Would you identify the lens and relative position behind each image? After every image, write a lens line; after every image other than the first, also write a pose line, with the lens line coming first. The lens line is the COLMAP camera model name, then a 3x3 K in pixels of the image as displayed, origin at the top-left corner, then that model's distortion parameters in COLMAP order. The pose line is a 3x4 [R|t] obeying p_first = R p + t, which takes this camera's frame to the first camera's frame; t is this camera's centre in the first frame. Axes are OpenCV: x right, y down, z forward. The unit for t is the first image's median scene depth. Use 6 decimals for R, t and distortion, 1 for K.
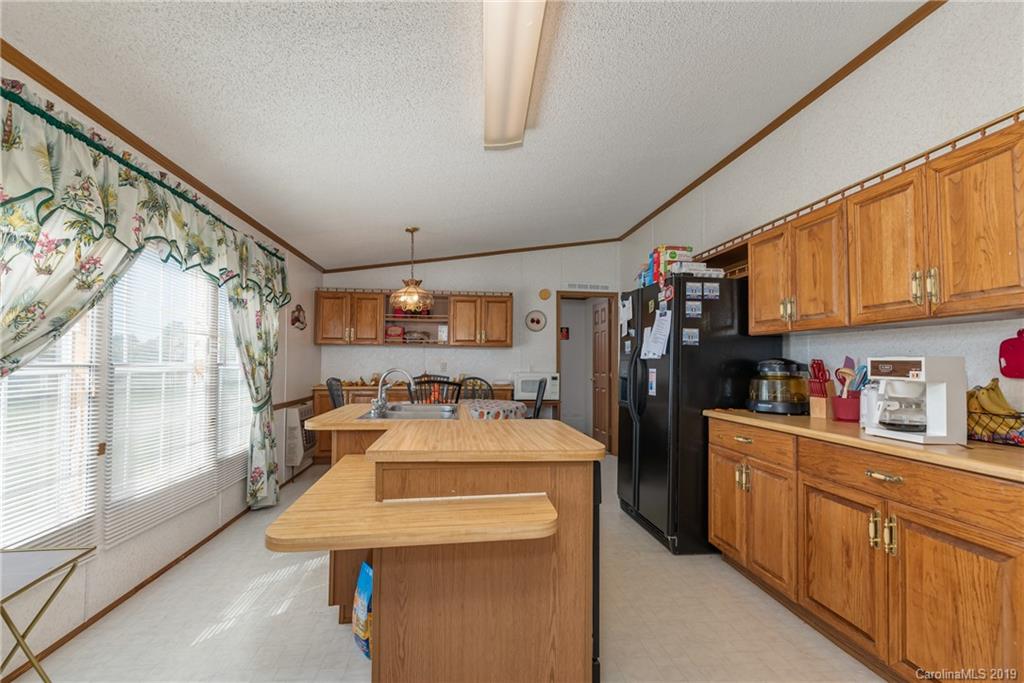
lens RADIAL K [[474.5, 0, 509.1], [0, 474.5, 348.9], [0, 0, 1]] dist [-0.000898, -0.000771]
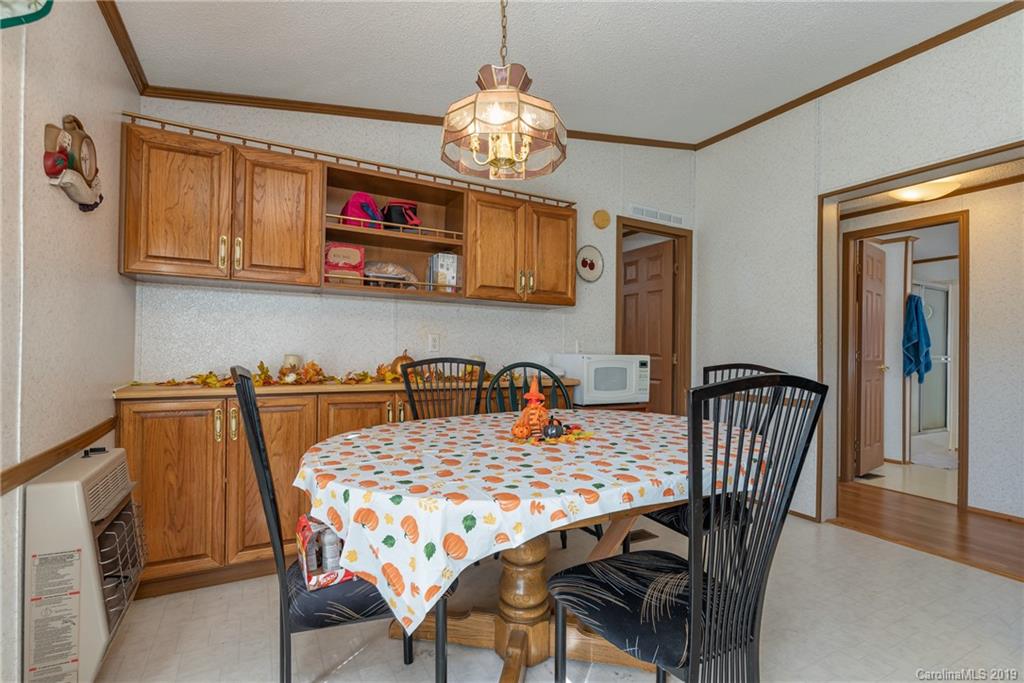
lens RADIAL K [[474.5, 0, 509.1], [0, 474.5, 348.9], [0, 0, 1]] dist [-0.000898, -0.000771]
pose [[0.928938, 0.004678, 0.370205, -0.267767], [-0.012689, 0.999735, 0.019209, 0.036676], [-0.370017, -0.022542, 0.928751, 0.554763]]
